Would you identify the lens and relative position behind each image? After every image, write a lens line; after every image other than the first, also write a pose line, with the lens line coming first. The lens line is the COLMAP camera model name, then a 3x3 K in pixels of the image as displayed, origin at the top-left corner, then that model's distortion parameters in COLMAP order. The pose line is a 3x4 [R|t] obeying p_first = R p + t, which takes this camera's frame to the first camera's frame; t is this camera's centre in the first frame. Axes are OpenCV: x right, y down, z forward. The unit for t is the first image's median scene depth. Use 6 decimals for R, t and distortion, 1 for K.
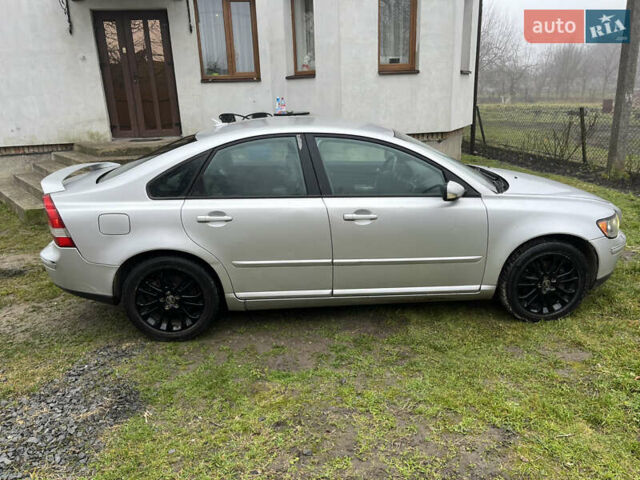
lens RADIAL K [[492.6, 0, 320.0], [0, 492.6, 240.0], [0, 0, 1]] dist [0.023495, -0.003803]
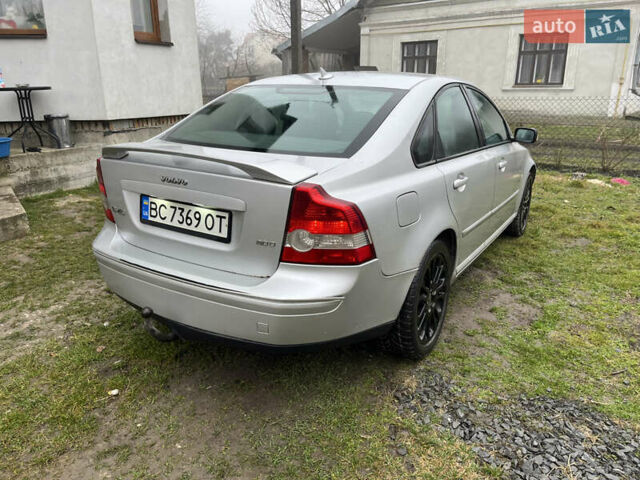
lens RADIAL K [[492.6, 0, 320.0], [0, 492.6, 240.0], [0, 0, 1]] dist [0.023495, -0.003803]
pose [[0.572564, -0.215558, 0.791015, -0.562769], [0.216372, 0.970340, 0.107808, -0.049030], [-0.790793, 0.109427, 0.602223, 0.380355]]
